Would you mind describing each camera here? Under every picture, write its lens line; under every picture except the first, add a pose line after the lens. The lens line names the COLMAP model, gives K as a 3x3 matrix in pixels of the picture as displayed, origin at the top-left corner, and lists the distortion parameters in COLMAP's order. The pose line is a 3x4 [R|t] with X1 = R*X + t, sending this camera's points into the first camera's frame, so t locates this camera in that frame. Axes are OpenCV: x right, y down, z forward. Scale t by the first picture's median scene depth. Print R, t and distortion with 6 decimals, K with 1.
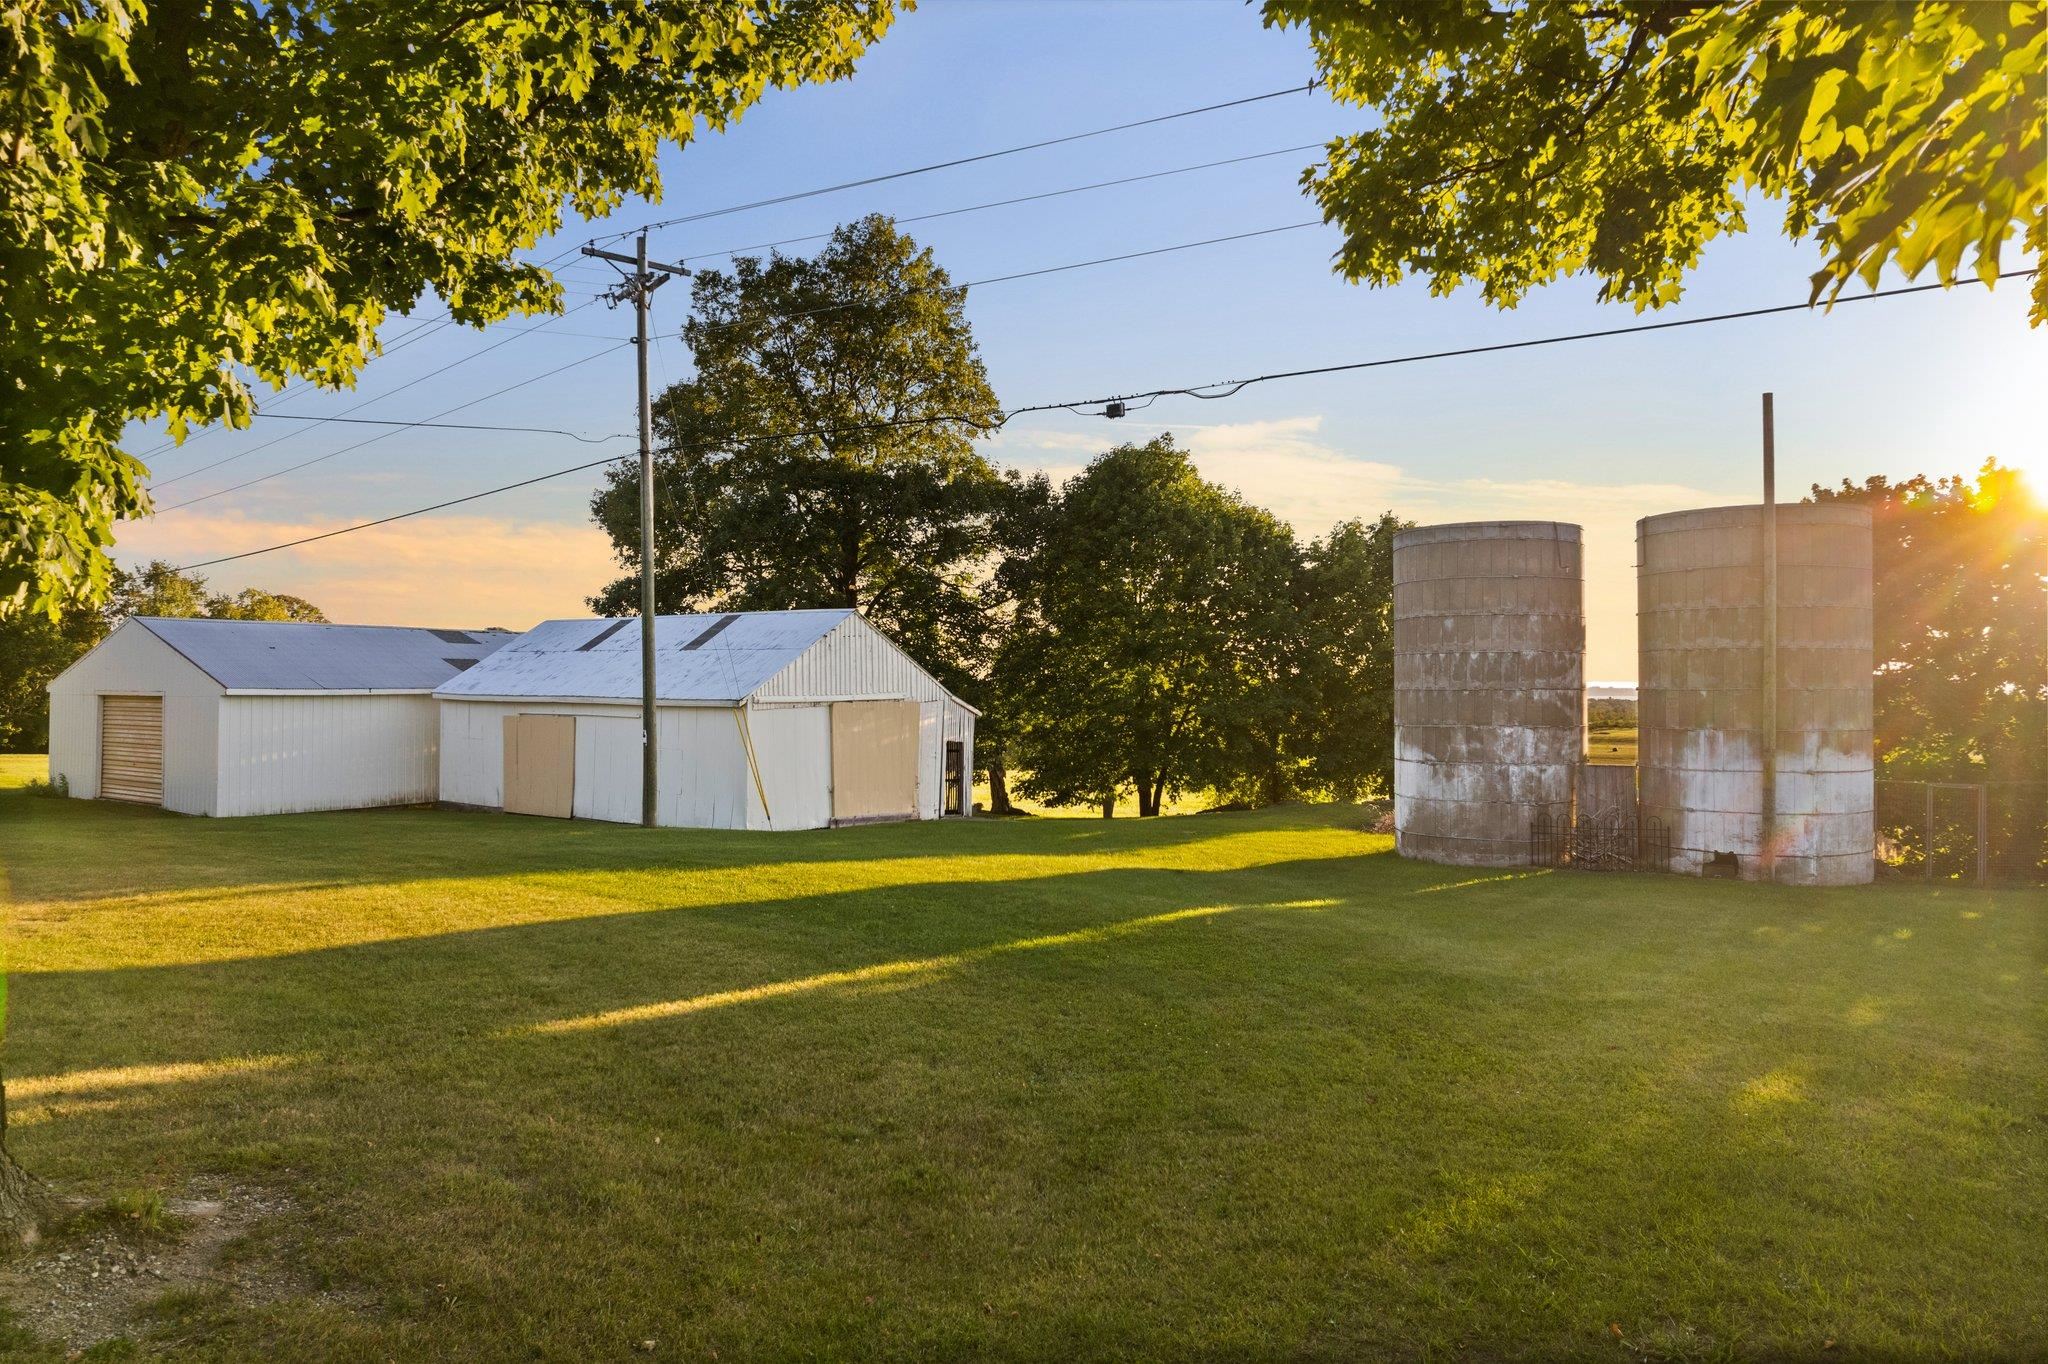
lens RADIAL K [[1426.3, 0, 1031.1], [0, 1426.3, 673.3], [0, 0, 1]] dist [-0.015354, 0.000601]
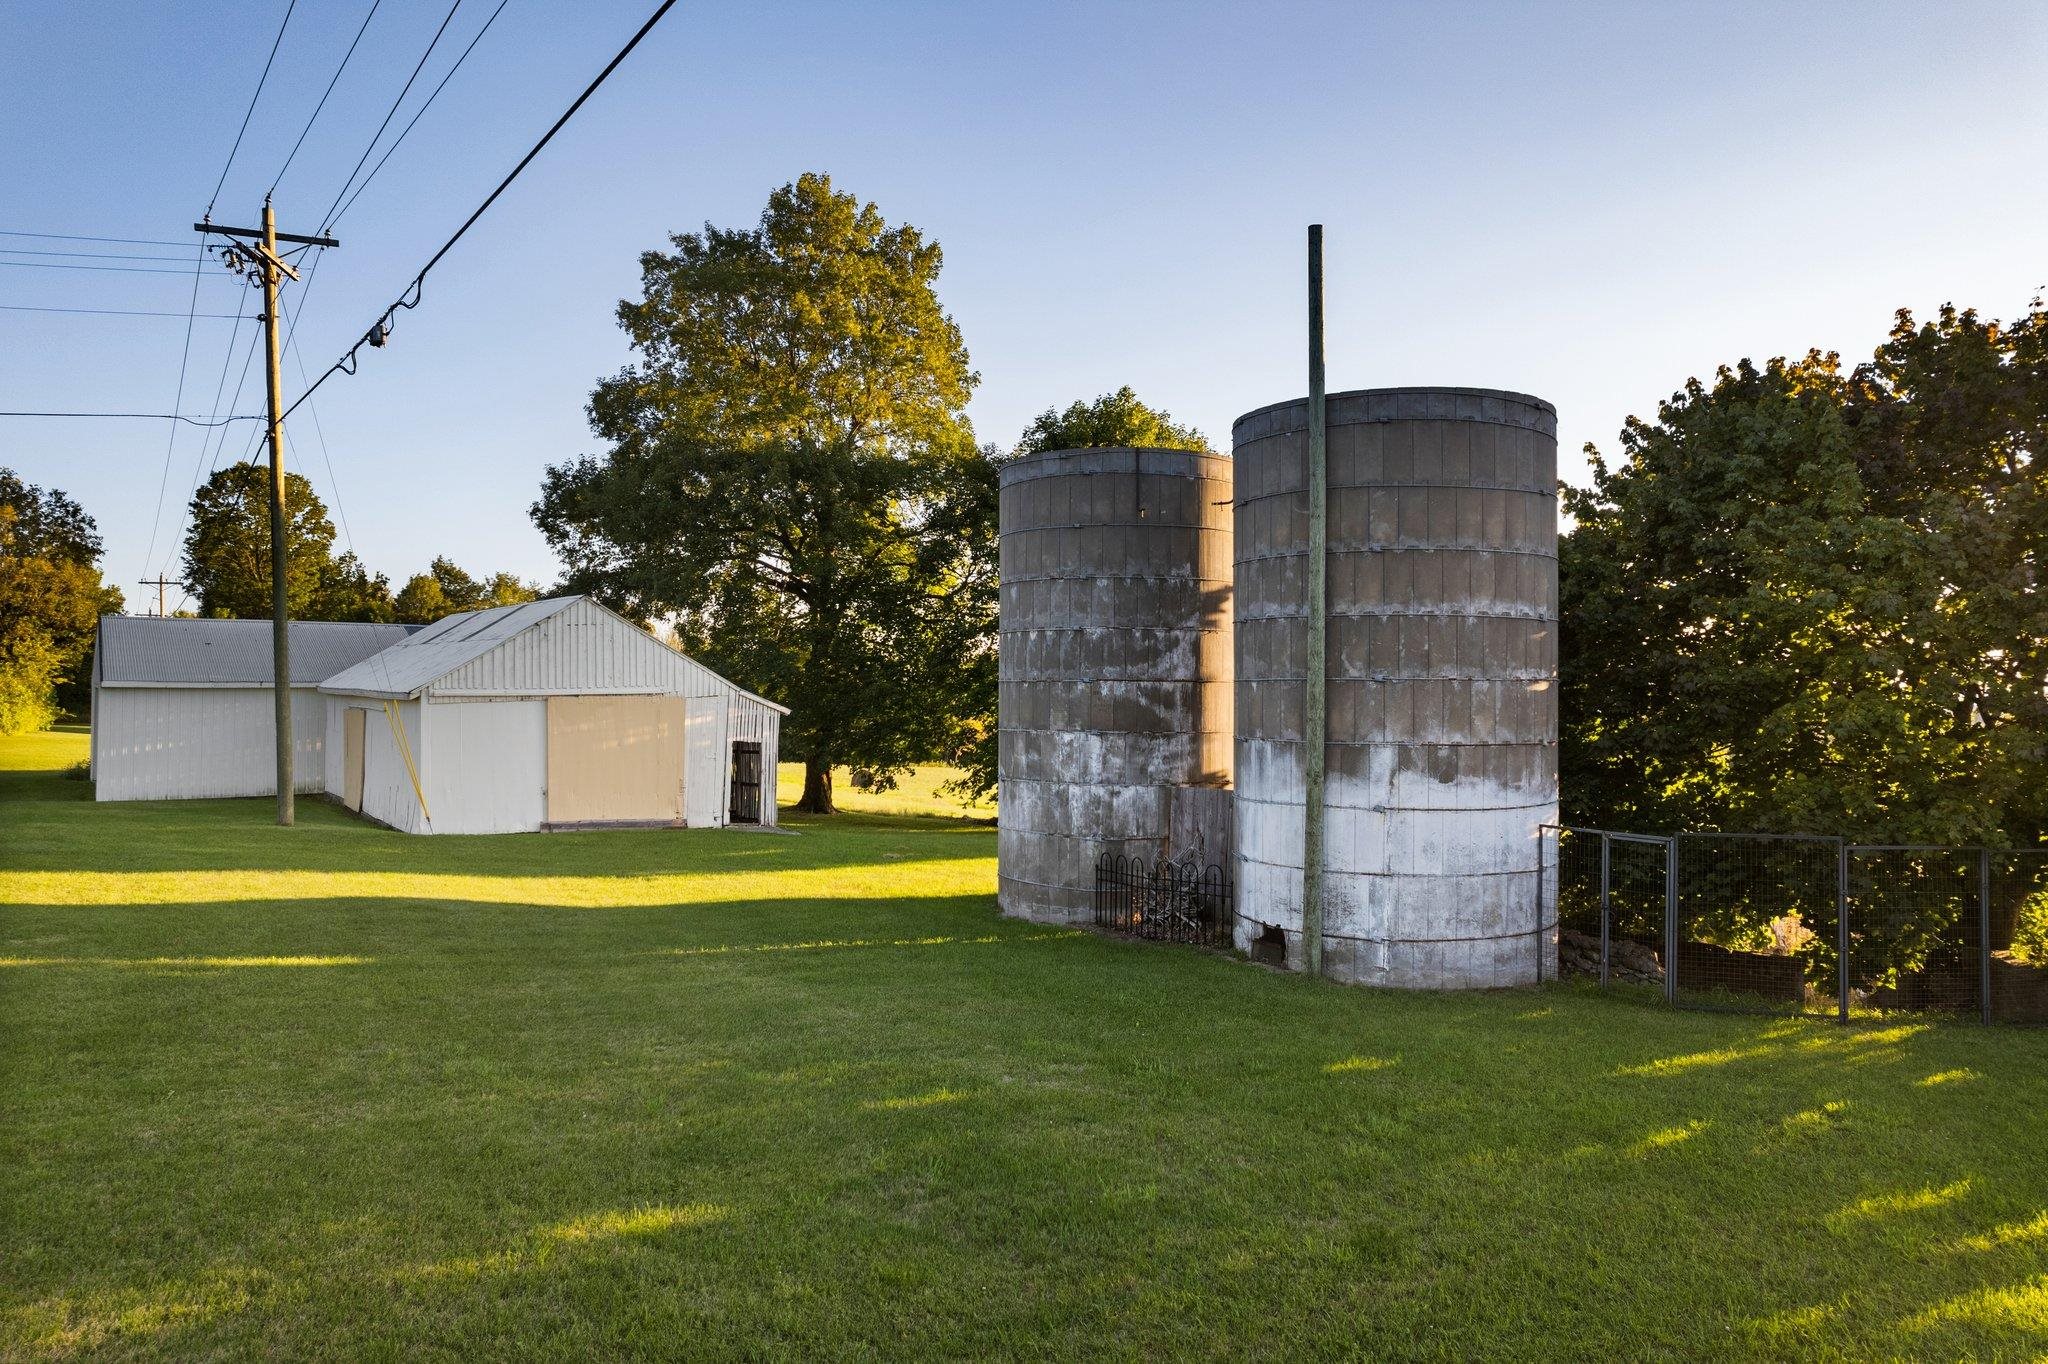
lens RADIAL K [[1399.9, 0, 1024.0], [0, 1399.9, 682.0], [0, 0, 1]] dist [-0.005007, 0.002453]
pose [[0.934306, 0.000846, -0.356471, 0.457500], [0.001134, 0.999985, 0.005345, 0.006452], [0.356470, -0.005398, 0.934291, 0.257924]]
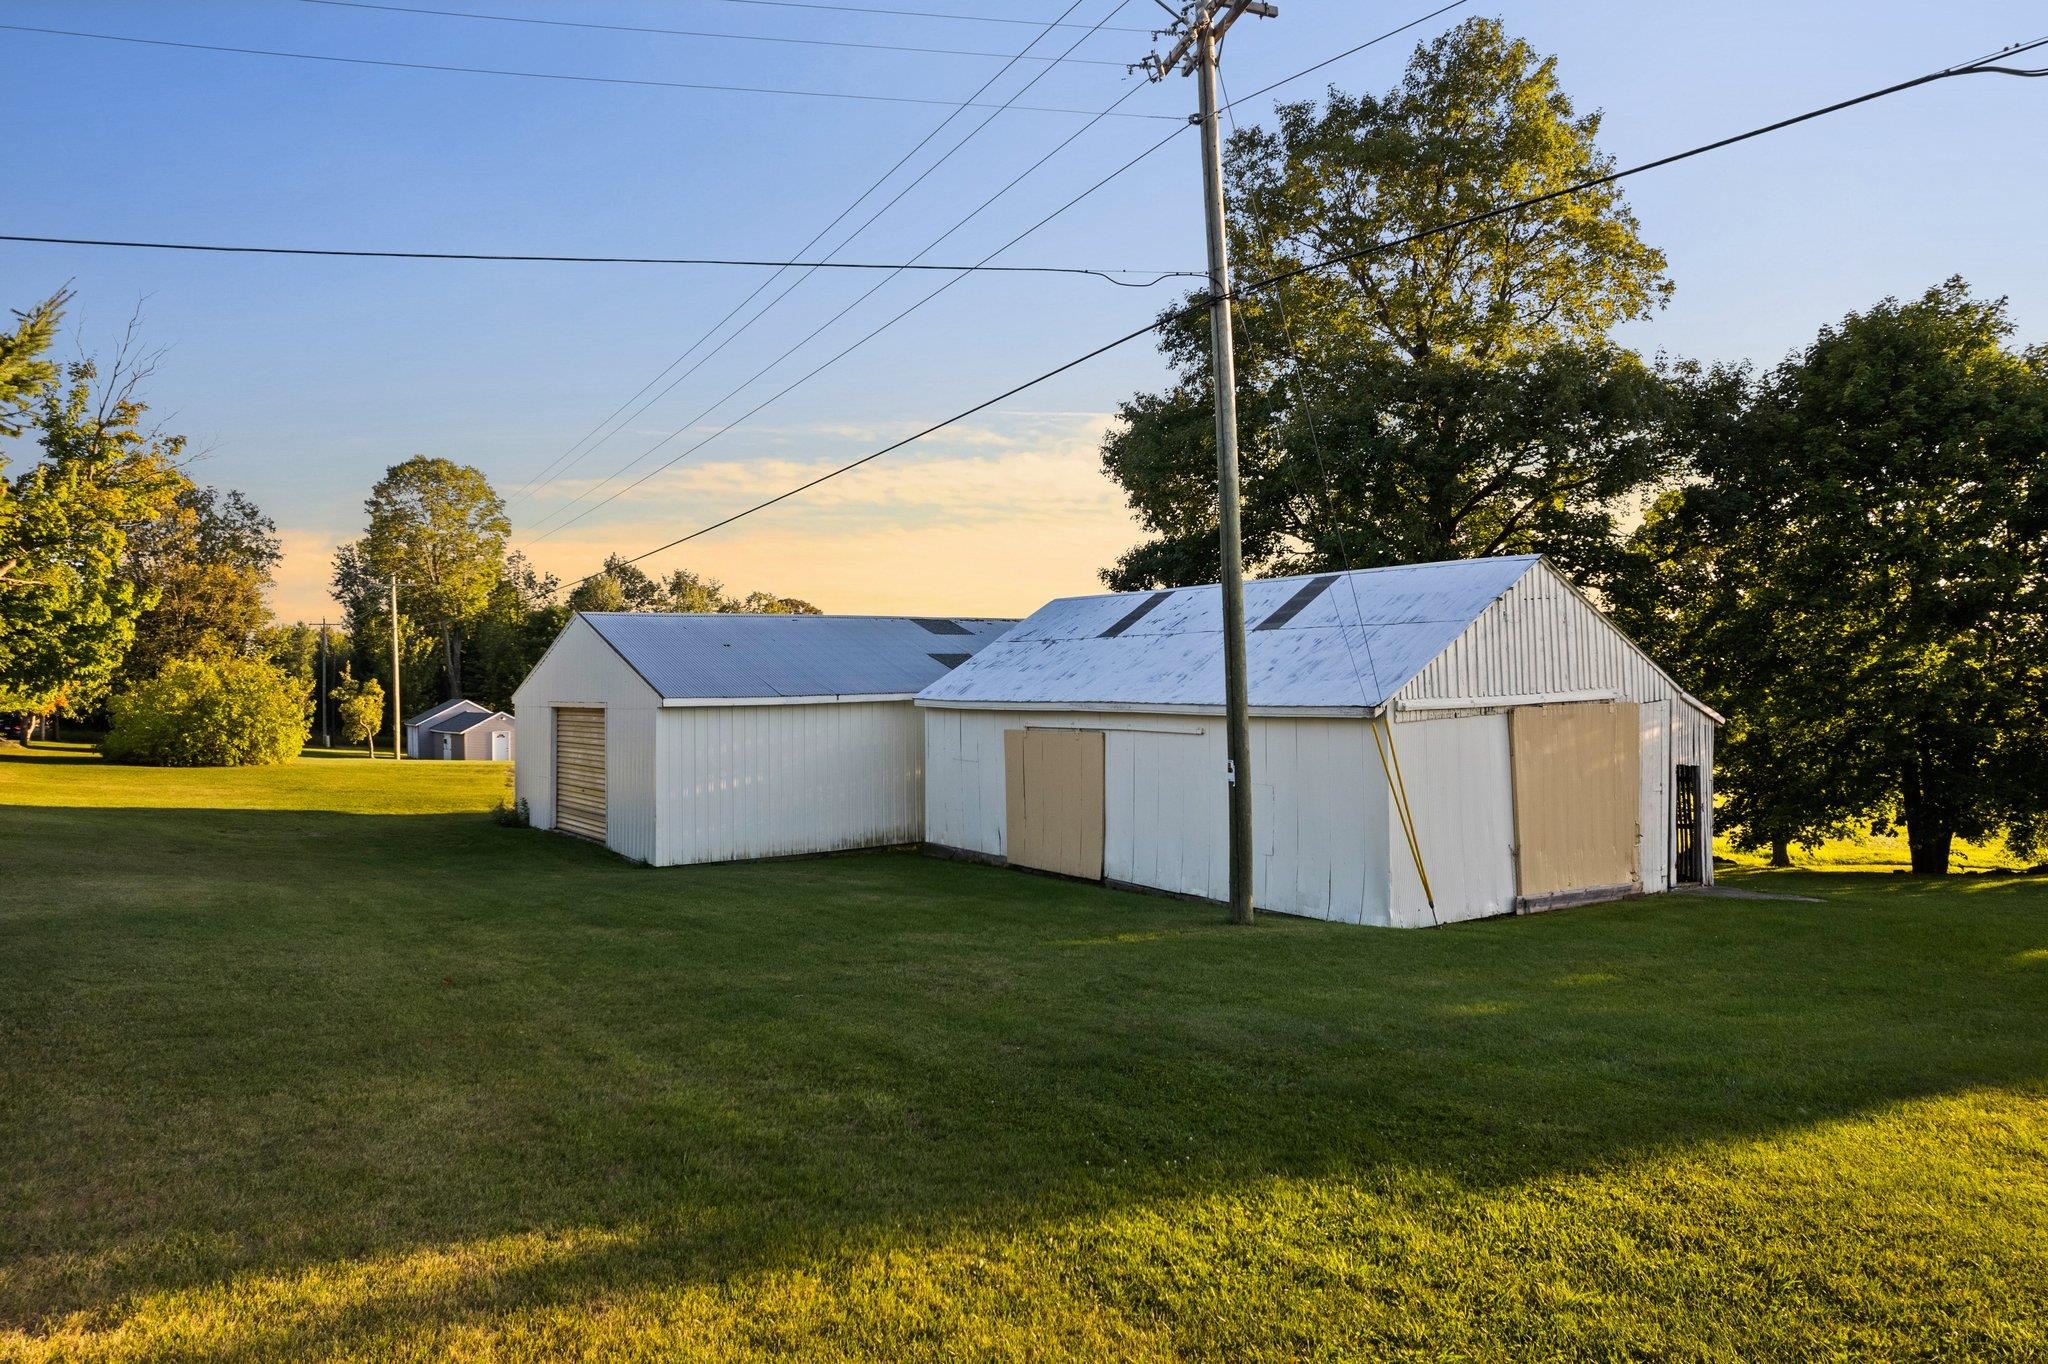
lens RADIAL K [[1388.9, 0, 957.6], [0, 1388.9, 664.2], [0, 0, 1]] dist [-0.098595, 0.000686]
pose [[0.927629, -0.022978, -0.372796, -0.138346], [0.022321, 0.999732, -0.006078, 0.000242], [0.372836, -0.002683, 0.927893, 0.360947]]
